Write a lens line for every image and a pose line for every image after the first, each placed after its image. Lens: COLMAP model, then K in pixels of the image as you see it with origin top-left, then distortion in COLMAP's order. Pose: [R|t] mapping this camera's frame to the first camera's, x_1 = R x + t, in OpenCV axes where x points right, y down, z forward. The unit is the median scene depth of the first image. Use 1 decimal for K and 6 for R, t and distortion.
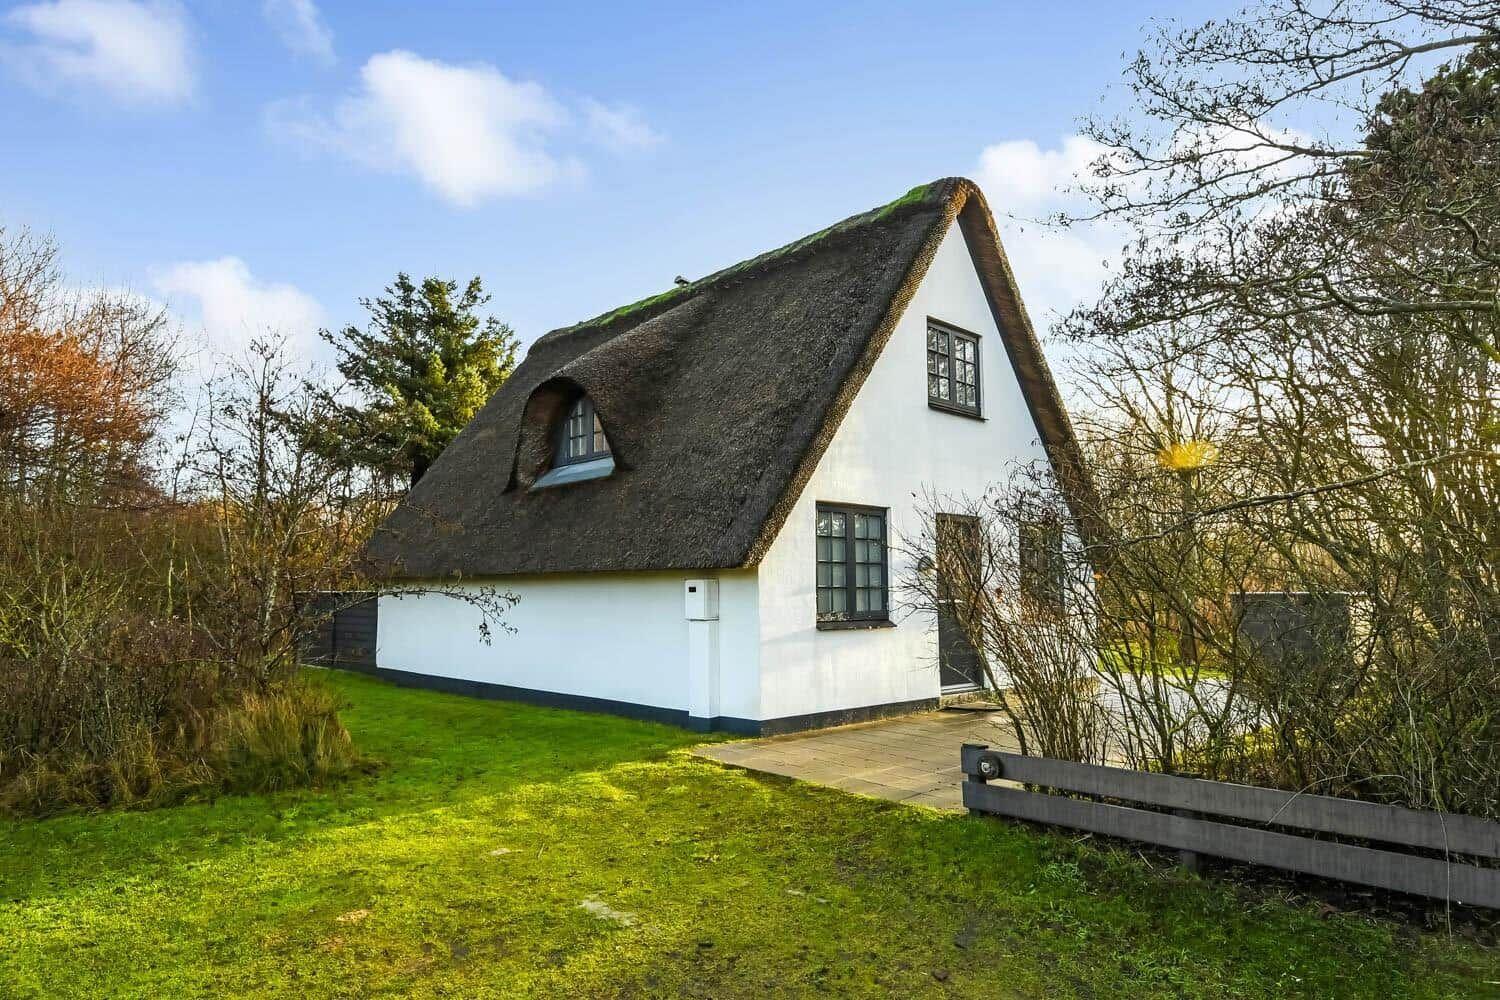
lens RADIAL K [[930.1, 0, 750.0], [0, 930.1, 500.0], [0, 0, 1]] dist [0.005235, -0.000716]
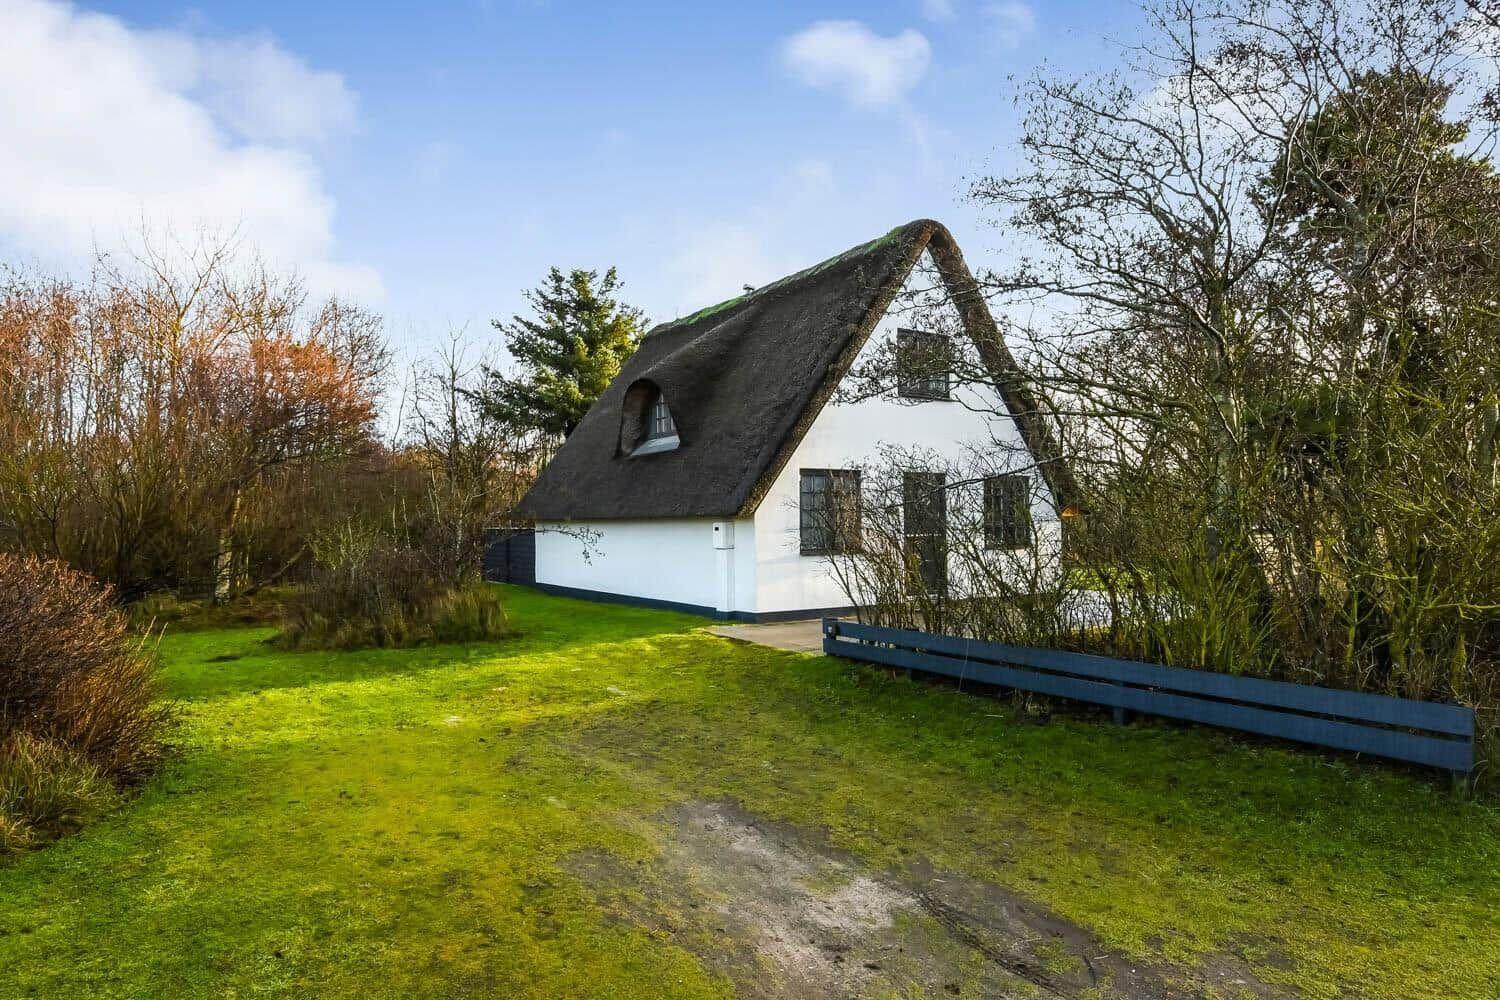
lens RADIAL K [[930.1, 0, 750.0], [0, 930.1, 500.0], [0, 0, 1]] dist [0.005235, -0.000716]
pose [[0.983670, -0.008201, -0.179797, 0.246135], [0.021548, 0.997142, 0.072408, -0.055294], [0.178689, -0.075100, 0.981035, -0.446099]]
